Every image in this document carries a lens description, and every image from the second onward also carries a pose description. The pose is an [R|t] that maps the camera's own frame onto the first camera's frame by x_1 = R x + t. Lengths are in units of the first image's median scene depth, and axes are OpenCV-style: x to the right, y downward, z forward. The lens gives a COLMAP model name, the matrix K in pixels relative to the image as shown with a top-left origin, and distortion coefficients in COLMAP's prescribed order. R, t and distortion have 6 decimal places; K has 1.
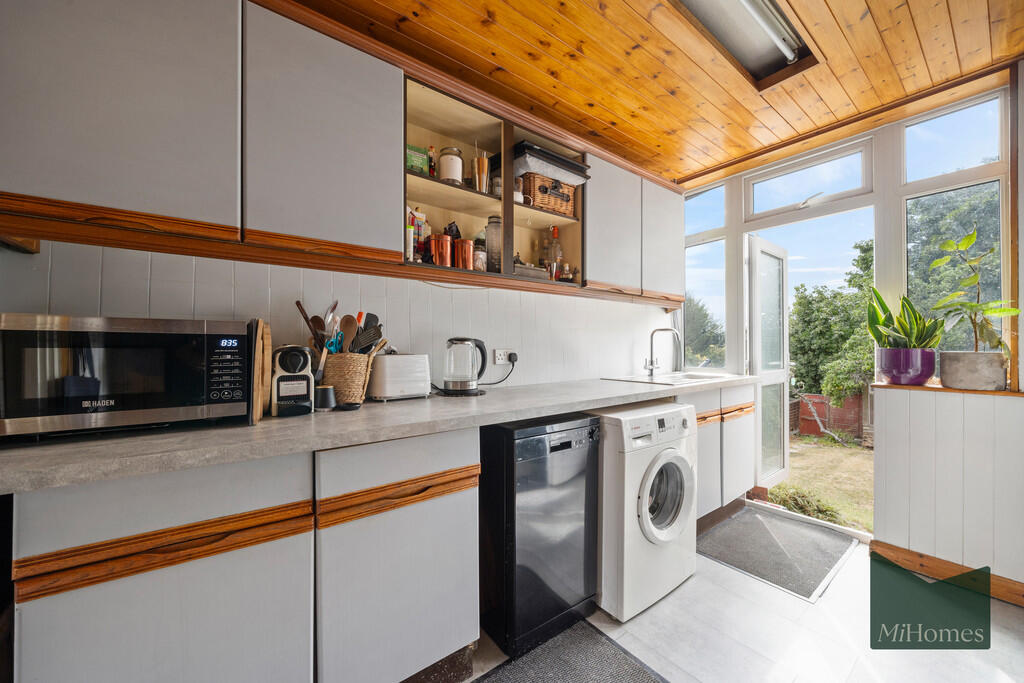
lens RADIAL K [[374.0, 0, 533.6], [0, 374.0, 348.5], [0, 0, 1]] dist [-0.001451, -0.000702]
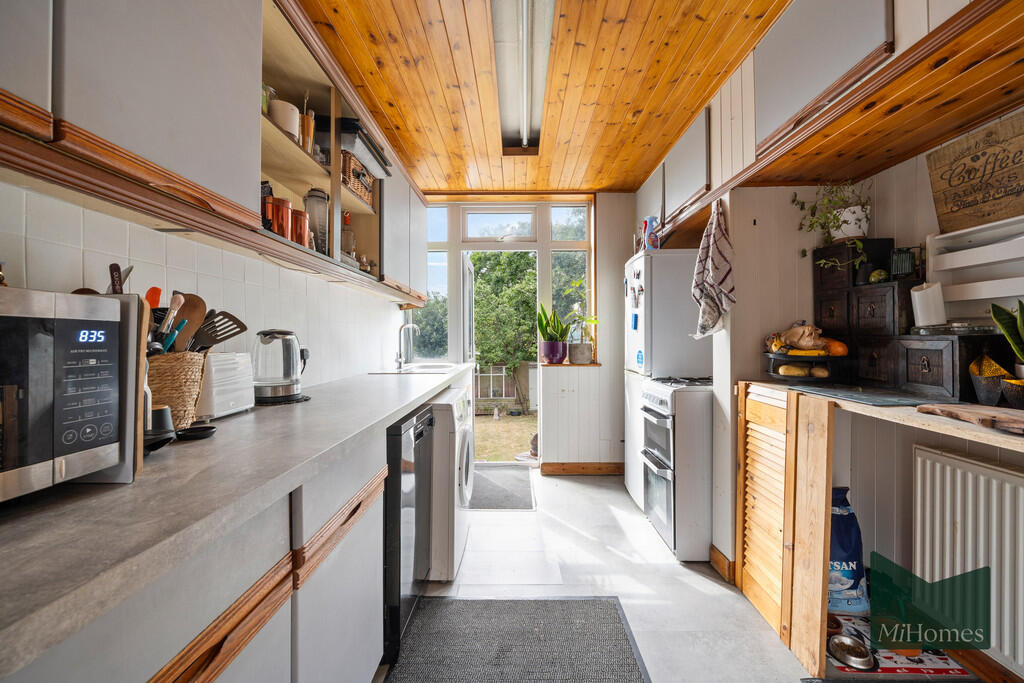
lens RADIAL K [[374.0, 0, 517.7], [0, 374.0, 340.1], [0, 0, 1]] dist [-0.001451, -0.000702]
pose [[0.628026, -0.002070, 0.778190, -0.449654], [0.007691, 0.999964, -0.003547, -0.001625], [-0.778155, 0.008213, 0.628019, 0.099228]]
